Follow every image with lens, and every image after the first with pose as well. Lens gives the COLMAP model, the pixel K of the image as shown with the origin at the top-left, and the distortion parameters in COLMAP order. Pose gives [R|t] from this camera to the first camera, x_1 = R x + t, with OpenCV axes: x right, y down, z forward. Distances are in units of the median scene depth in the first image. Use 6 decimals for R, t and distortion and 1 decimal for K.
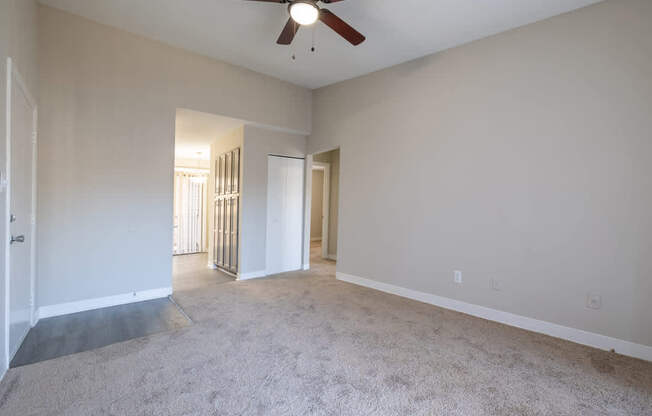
lens RADIAL K [[265.8, 0, 326.0], [0, 265.8, 208.0], [0, 0, 1]] dist [0.000903, 0.000266]
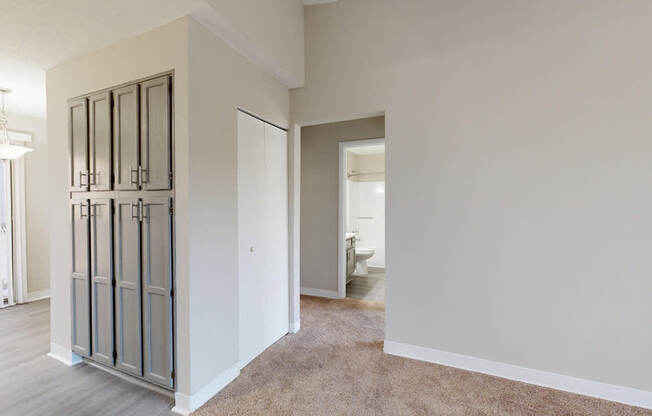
lens RADIAL K [[265.8, 0, 326.0], [0, 265.8, 208.0], [0, 0, 1]] dist [0.000903, 0.000266]
pose [[0.906993, 0.000236, 0.421146, -0.252278], [-0.004607, 0.999946, 0.009362, -0.030283], [-0.421121, -0.010432, 0.906945, 0.477996]]
